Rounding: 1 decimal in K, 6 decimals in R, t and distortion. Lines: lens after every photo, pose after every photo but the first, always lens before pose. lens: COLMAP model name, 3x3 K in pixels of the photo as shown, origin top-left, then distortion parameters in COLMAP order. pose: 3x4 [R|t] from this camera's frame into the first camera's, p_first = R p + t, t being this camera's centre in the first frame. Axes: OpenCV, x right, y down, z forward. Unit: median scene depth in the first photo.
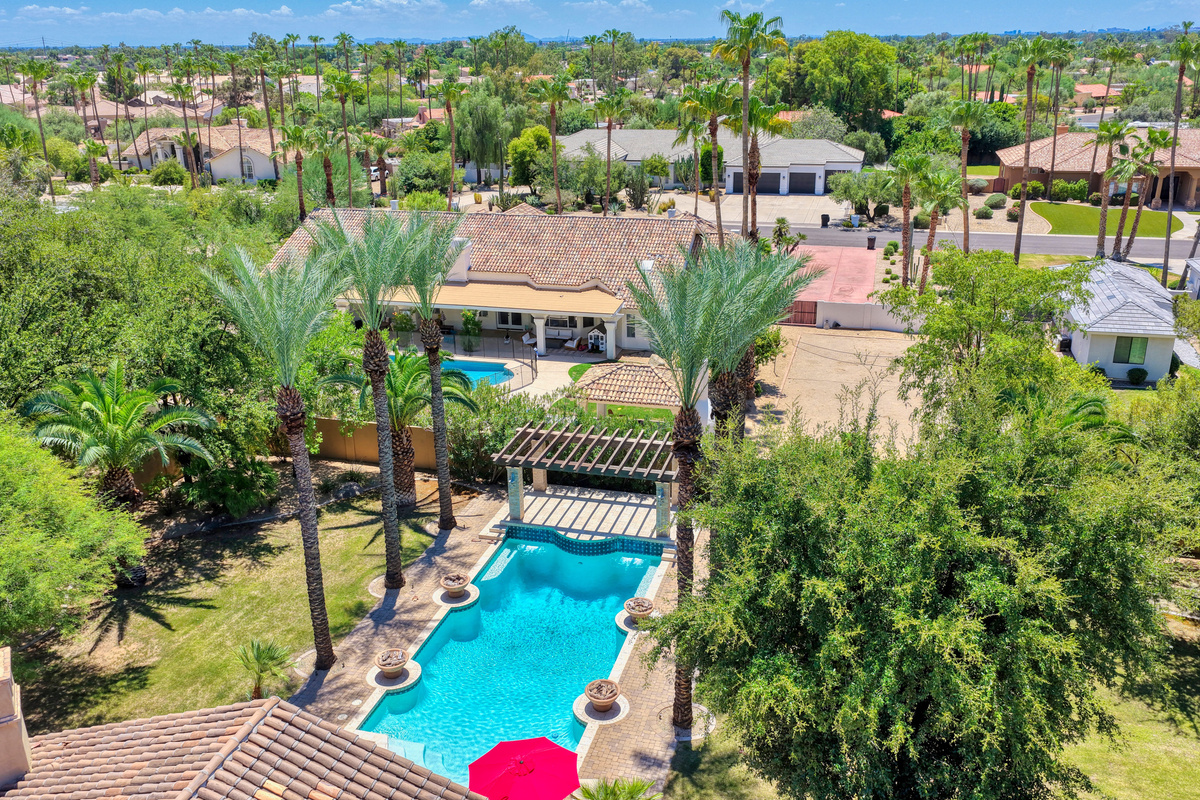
lens RADIAL K [[996.3, 0, 604.8], [0, 996.3, 400.9], [0, 0, 1]] dist [-0.003401, 0.015000]
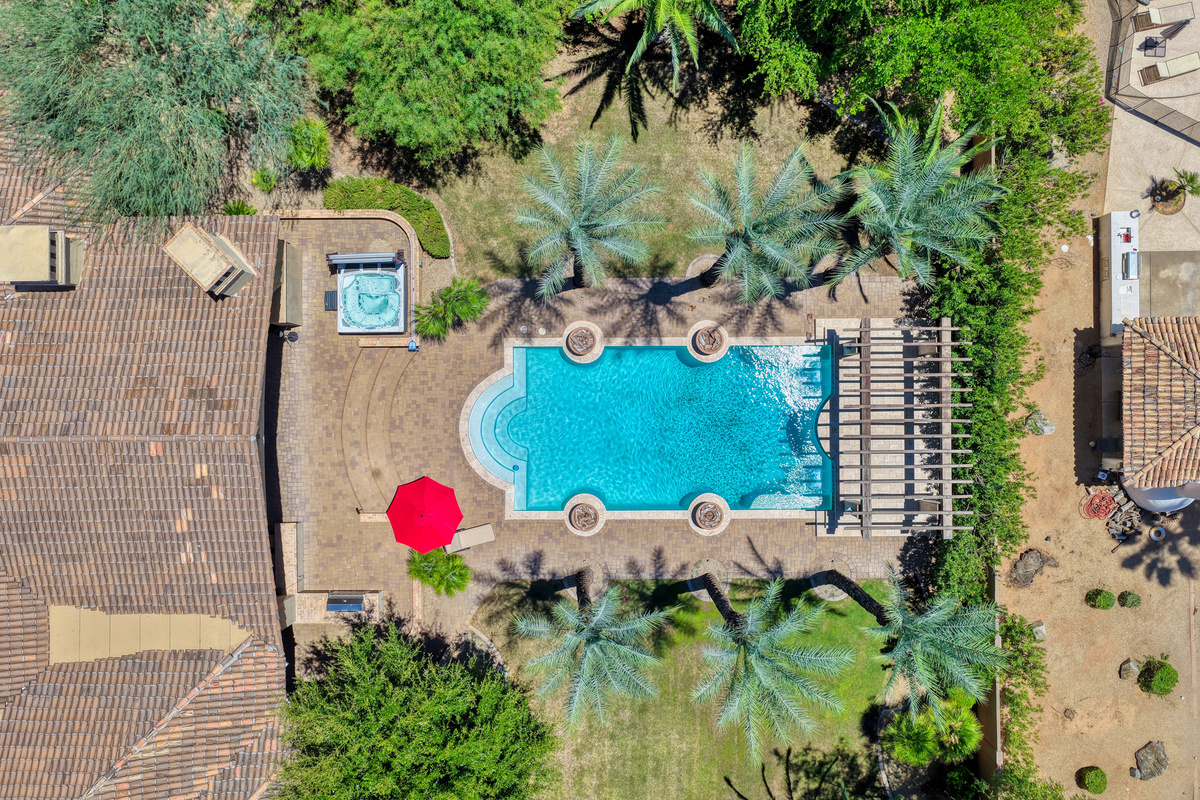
lens RADIAL K [[1012.6, 0, 604.8], [0, 1012.6, 403.5], [0, 0, 1]] dist [0.000002, 0.002155]
pose [[0.269489, 0.962868, 0.016122, -0.109719], [-0.332221, 0.077243, 0.940033, -0.664225], [0.903883, -0.258685, 0.340701, 0.414339]]
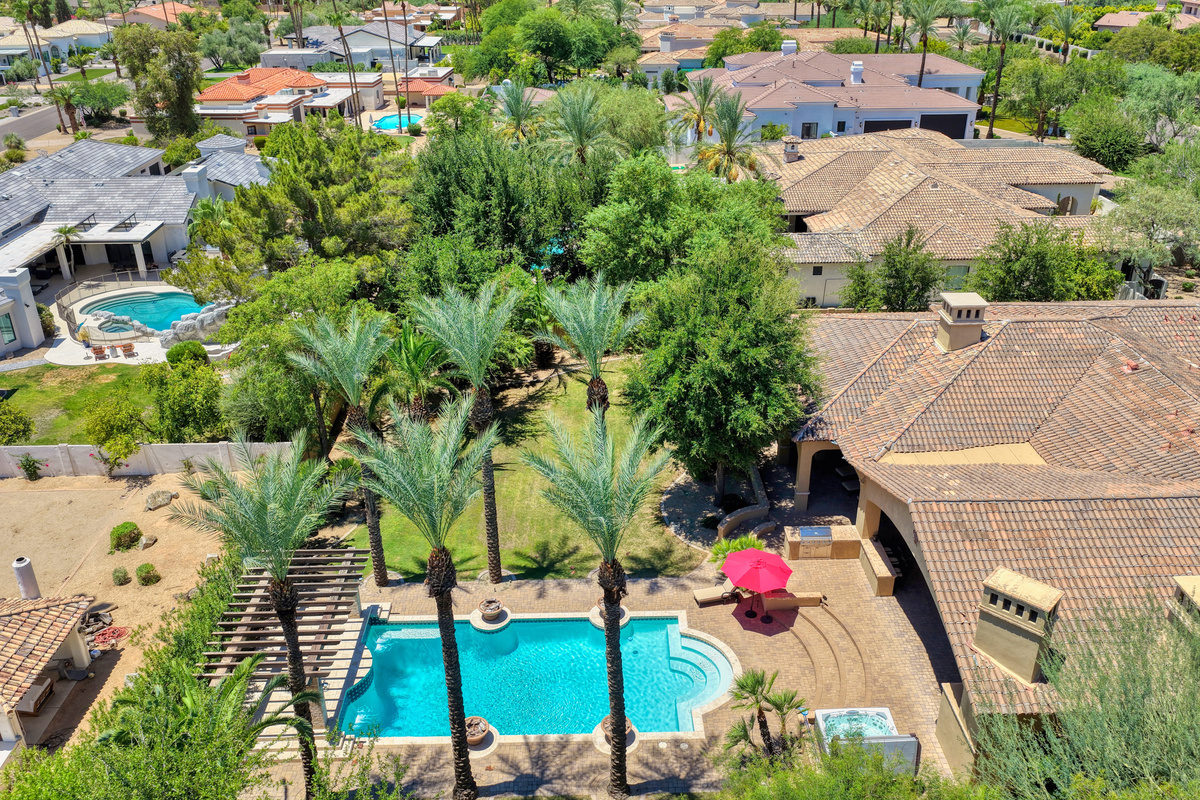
lens RADIAL K [[996.3, 0, 604.8], [0, 996.3, 400.9], [0, 0, 1]] dist [-0.003401, 0.015000]
pose [[-0.285742, -0.400142, 0.870769, -0.738845], [0.343952, 0.805287, 0.482918, -0.409452], [-0.894454, 0.437493, -0.092474, 0.686061]]
